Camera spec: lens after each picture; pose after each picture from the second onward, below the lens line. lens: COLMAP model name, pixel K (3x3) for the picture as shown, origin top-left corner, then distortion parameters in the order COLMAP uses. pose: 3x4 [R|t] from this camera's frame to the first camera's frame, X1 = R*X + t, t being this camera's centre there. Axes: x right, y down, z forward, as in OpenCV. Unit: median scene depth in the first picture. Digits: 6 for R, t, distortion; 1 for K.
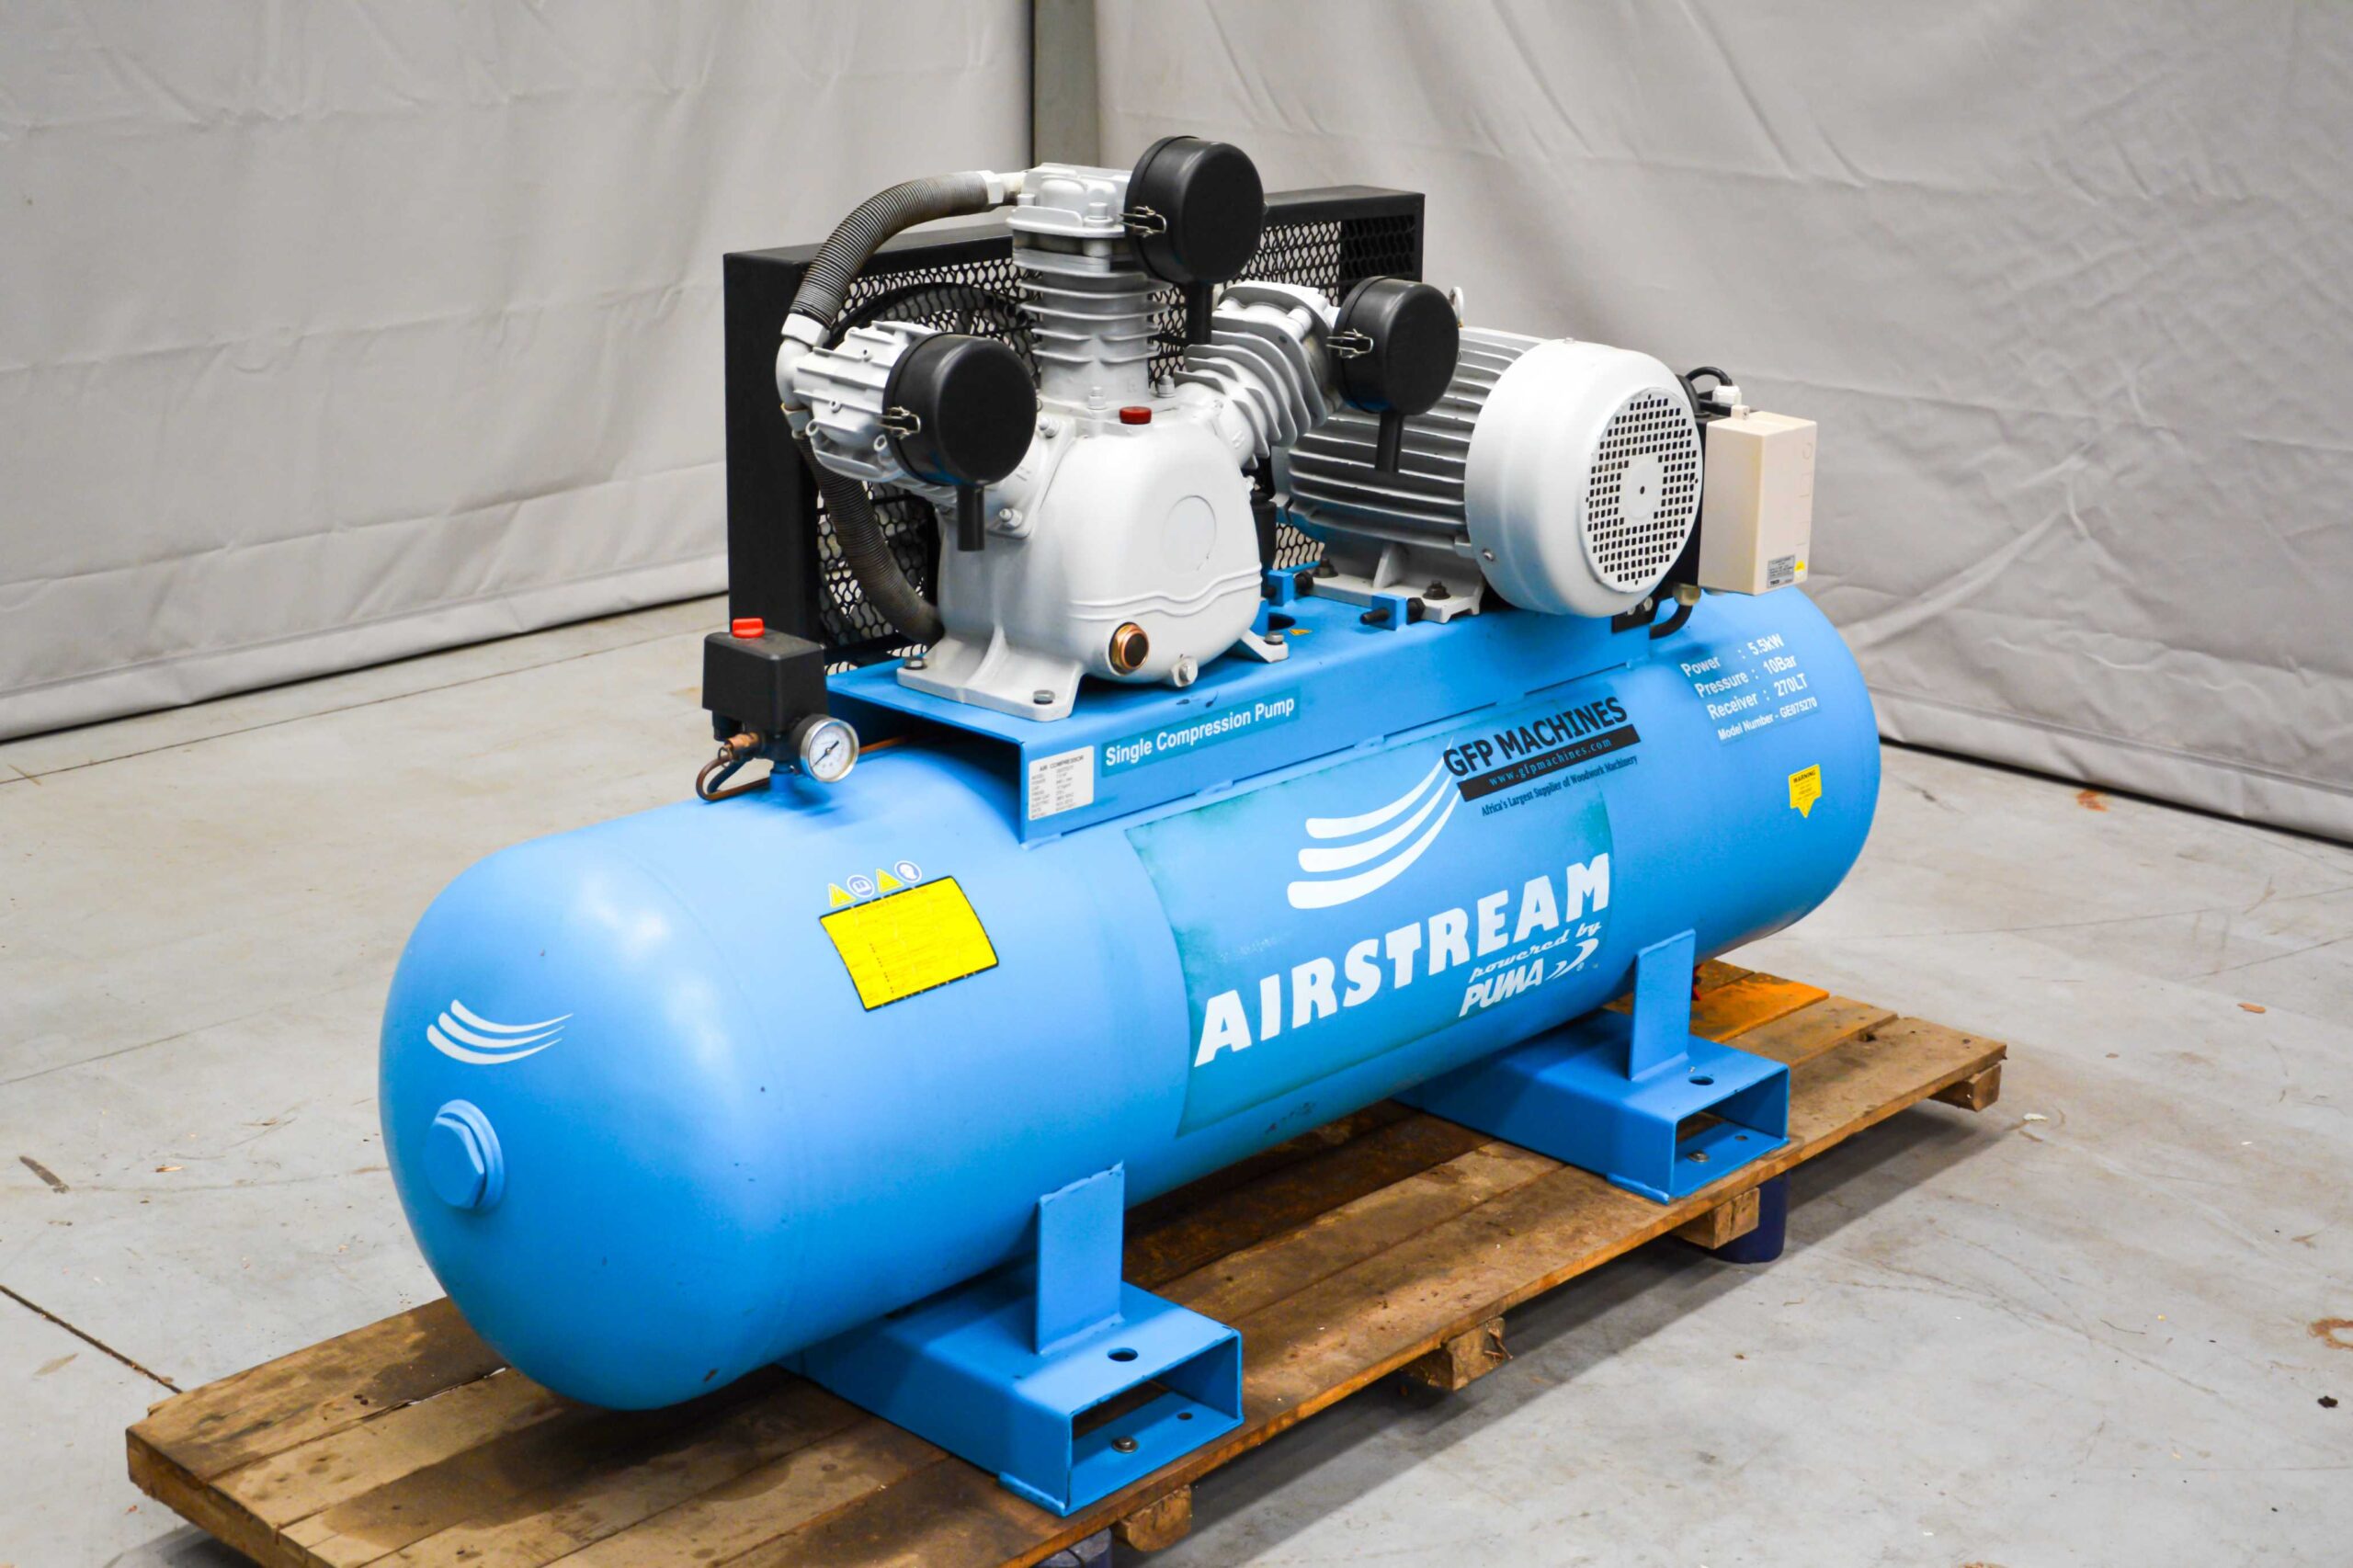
lens RADIAL K [[3288.3, 0, 1218.1], [0, 3288.3, 588.7], [0, 0, 1]] dist [0.101635, 0.000000]
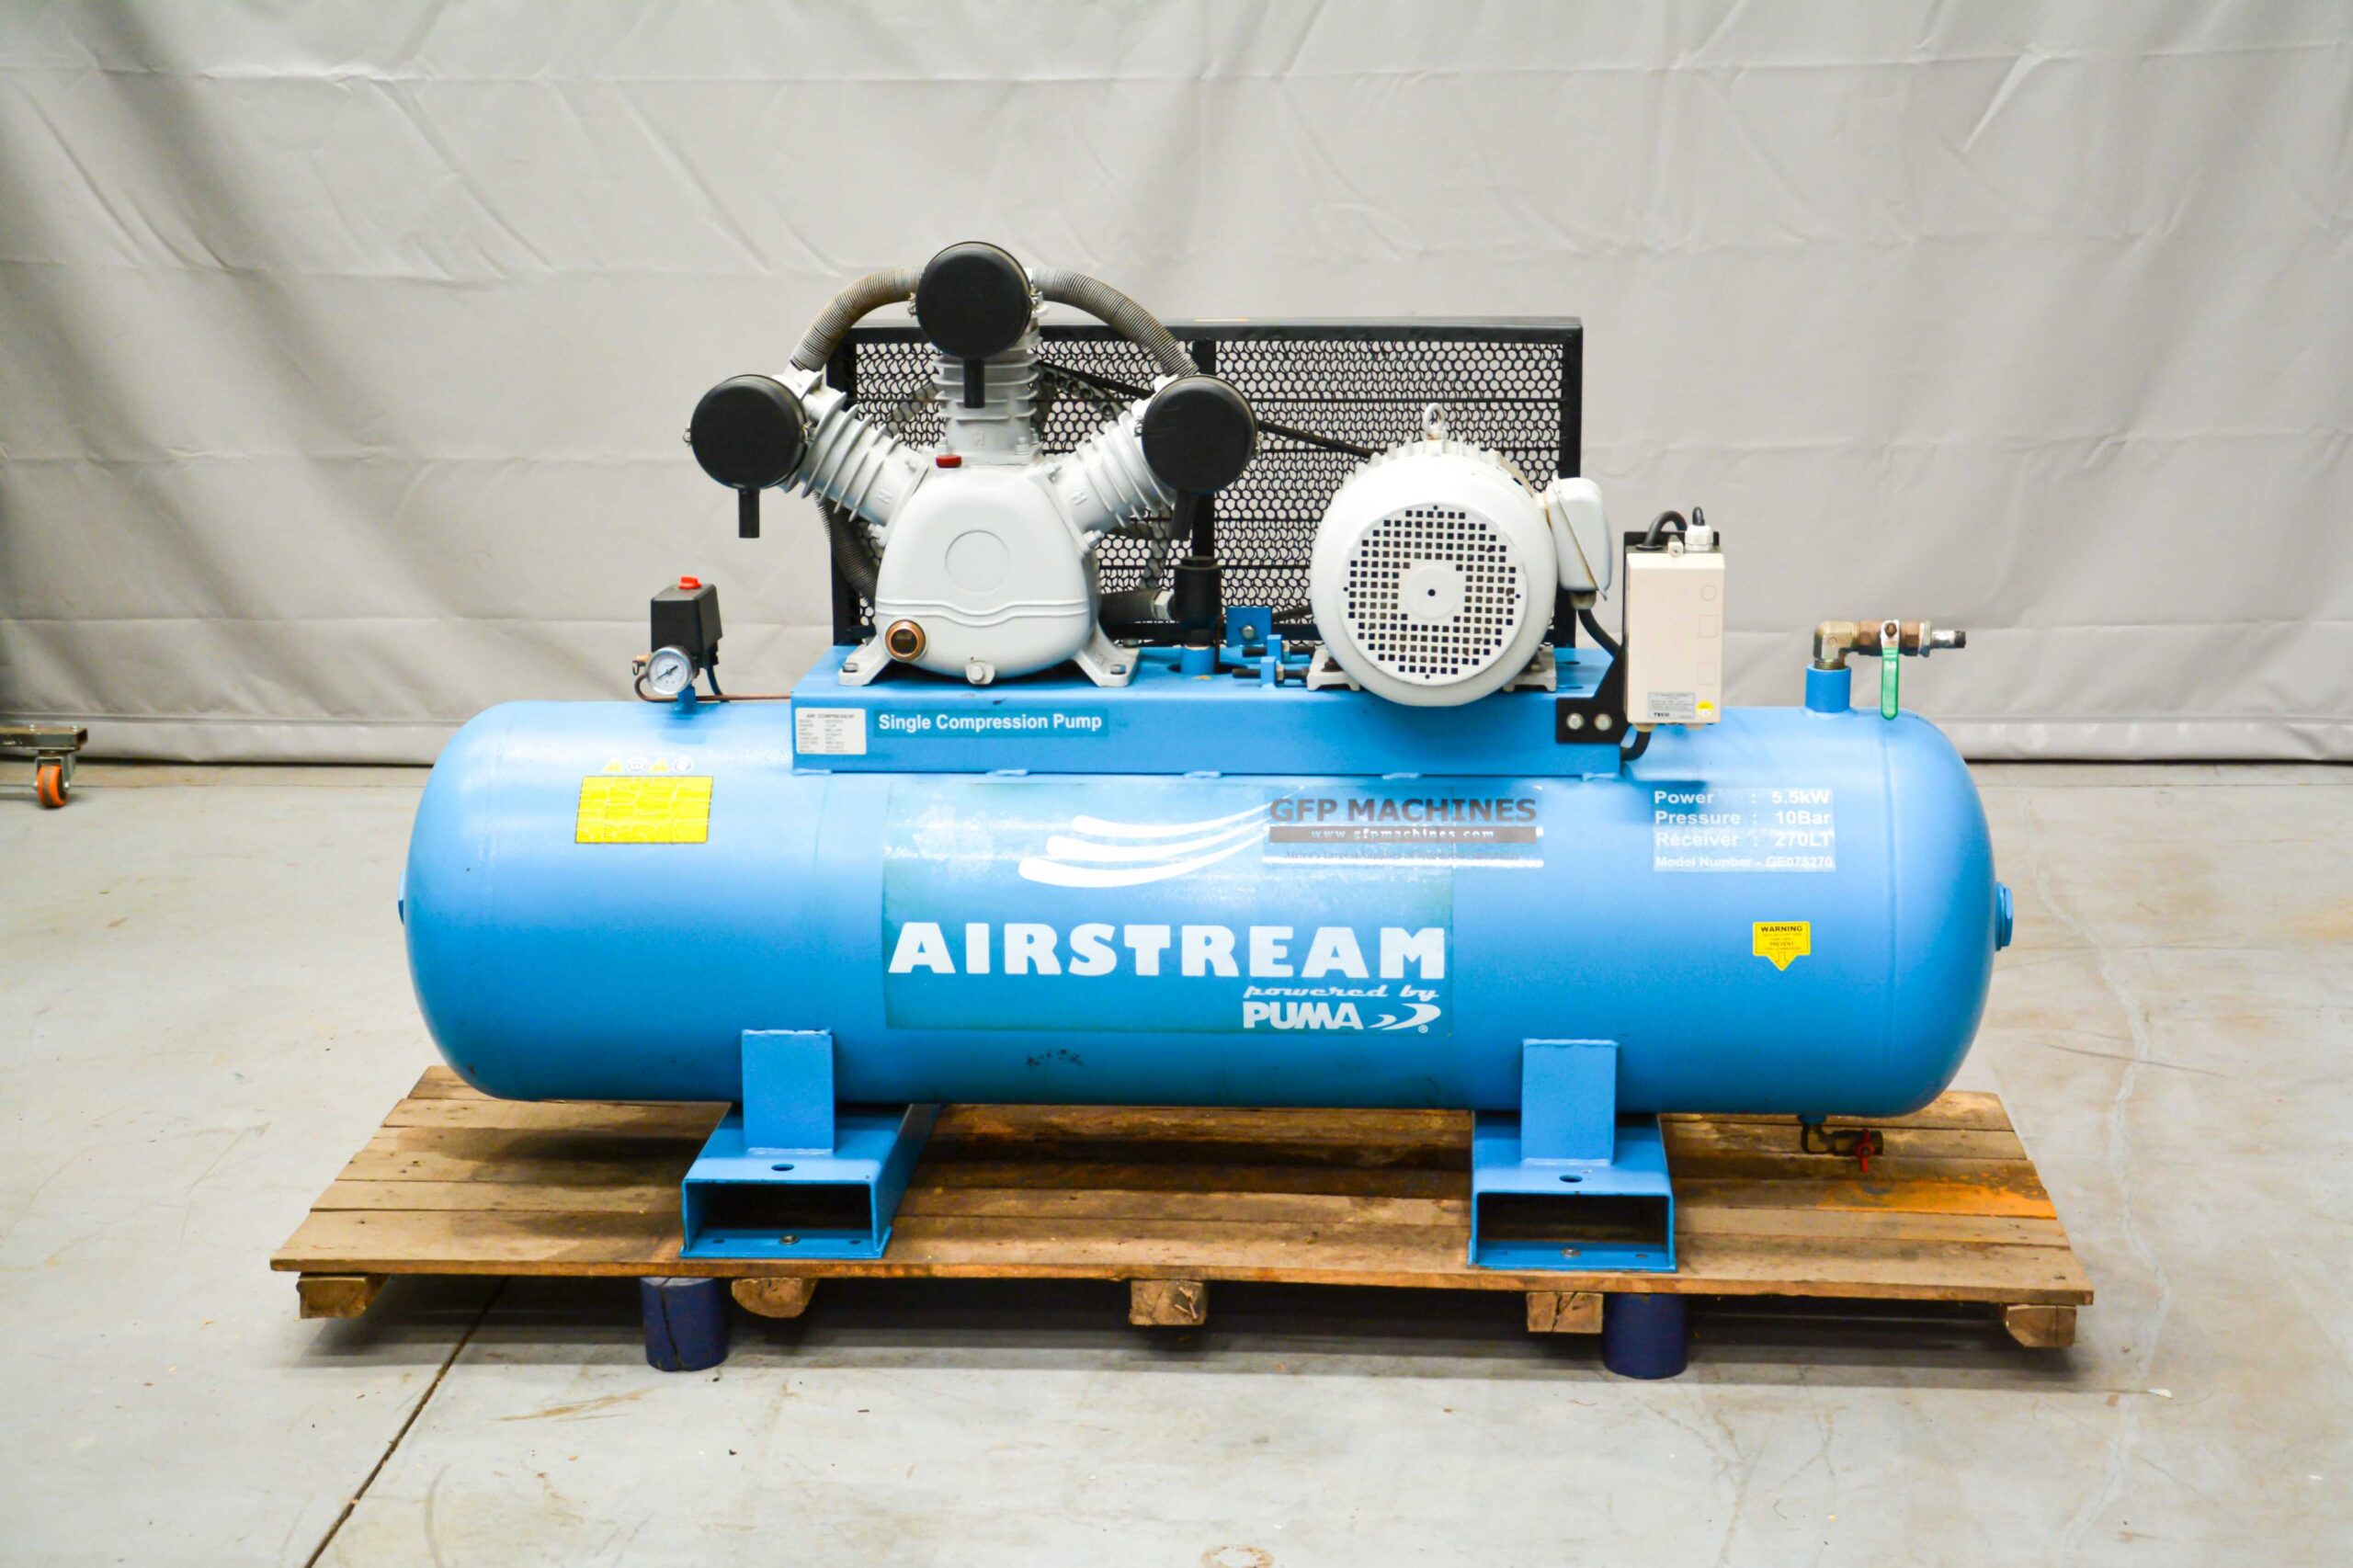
lens RADIAL K [[3829.9, 0, 1165.3], [0, 3829.9, 796.2], [0, 0, 1]] dist [0.247316, 0.000000]
pose [[0.614016, 0.151759, -0.774567, 1.057428], [-0.161768, 0.984706, 0.064695, -0.030891], [0.772539, 0.085576, 0.629175, 0.127491]]
